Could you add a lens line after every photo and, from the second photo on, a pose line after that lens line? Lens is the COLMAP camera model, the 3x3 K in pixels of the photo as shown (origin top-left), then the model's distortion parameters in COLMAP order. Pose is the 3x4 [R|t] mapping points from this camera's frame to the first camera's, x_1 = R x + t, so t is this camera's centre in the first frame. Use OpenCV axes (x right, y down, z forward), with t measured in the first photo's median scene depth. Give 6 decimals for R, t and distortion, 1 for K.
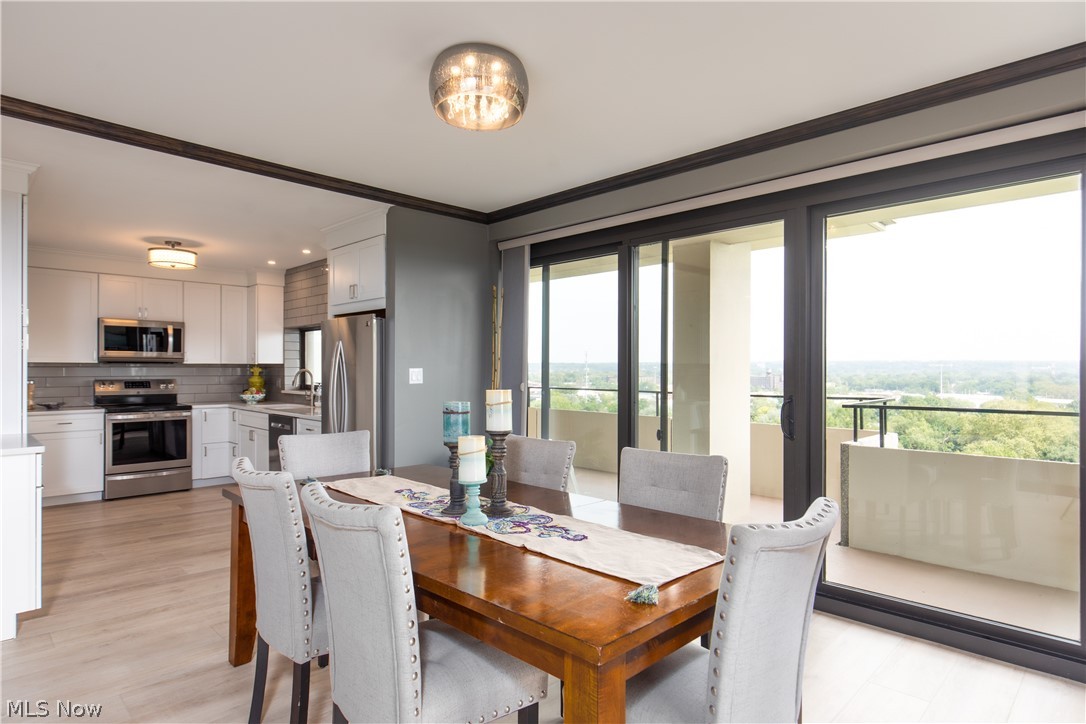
lens RADIAL K [[609.8, 0, 549.1], [0, 609.8, 368.0], [0, 0, 1]] dist [-0.000440, 0.000347]
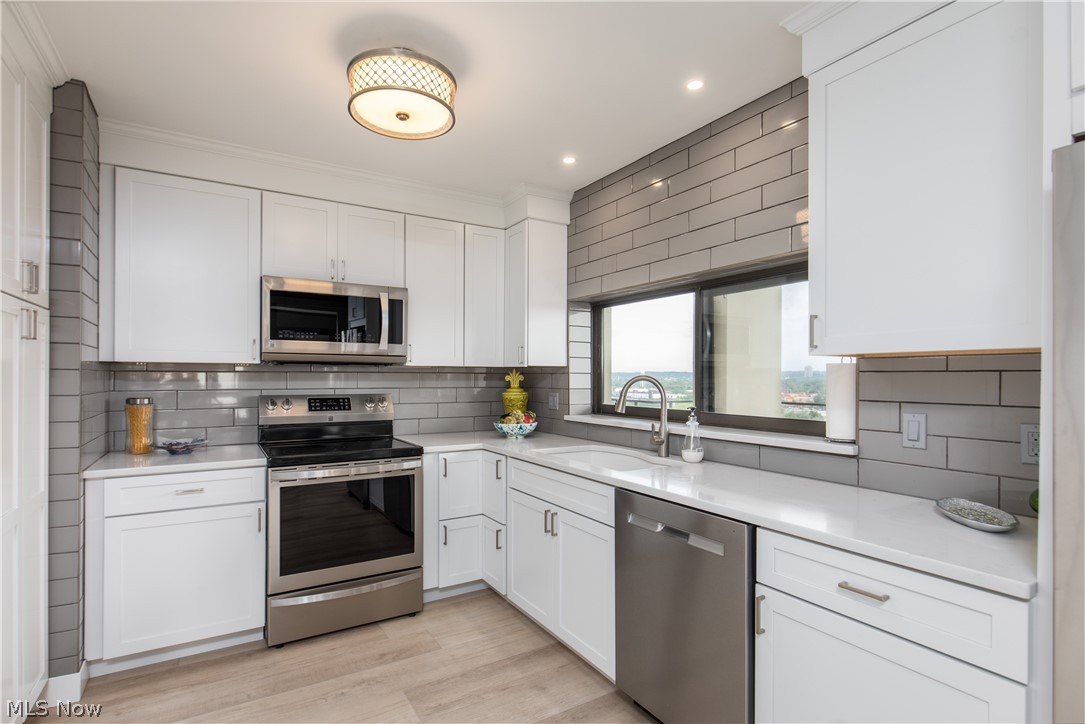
lens RADIAL K [[531.0, 0, 537.4], [0, 531.0, 375.3], [0, 0, 1]] dist [-0.002776, -0.000758]
pose [[0.971804, -0.001194, -0.235788, -0.381715], [0.000451, 0.999995, -0.003204, 0.002909], [0.235791, 0.003007, 0.971799, 0.581025]]
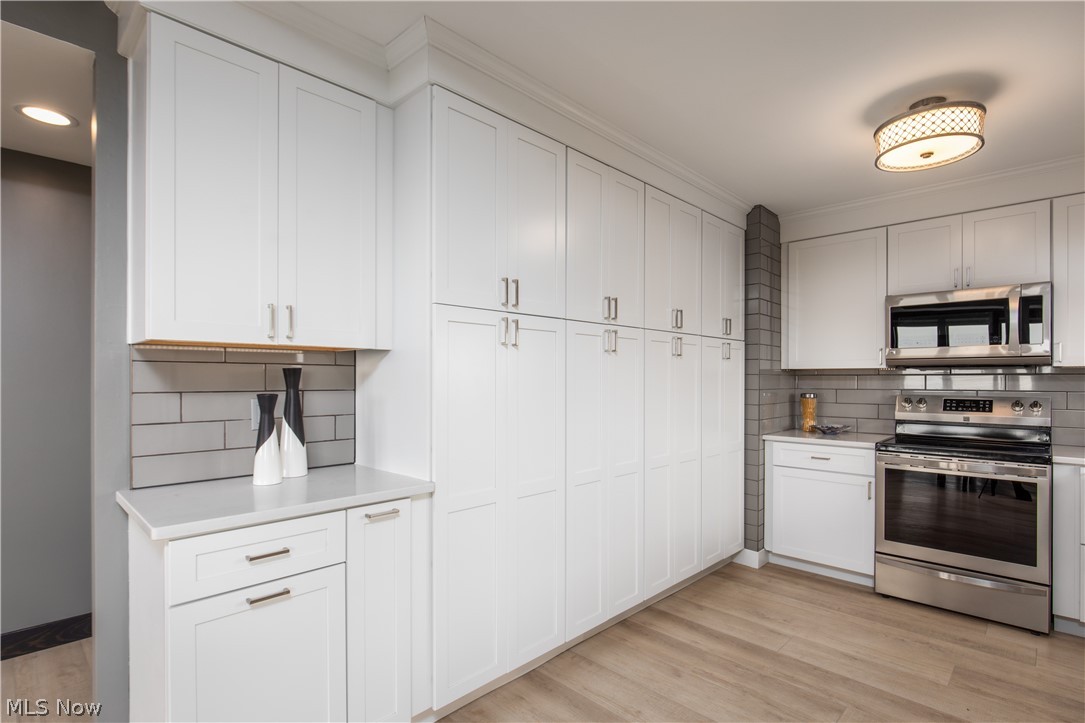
lens RADIAL K [[531.0, 0, 537.4], [0, 531.0, 374.8], [0, 0, 1]] dist [-0.002776, -0.000758]
pose [[0.006464, -0.010460, -0.999924, -0.180992], [-0.001813, 0.999944, -0.010472, 0.004704], [0.999977, 0.001881, 0.006445, 0.595358]]
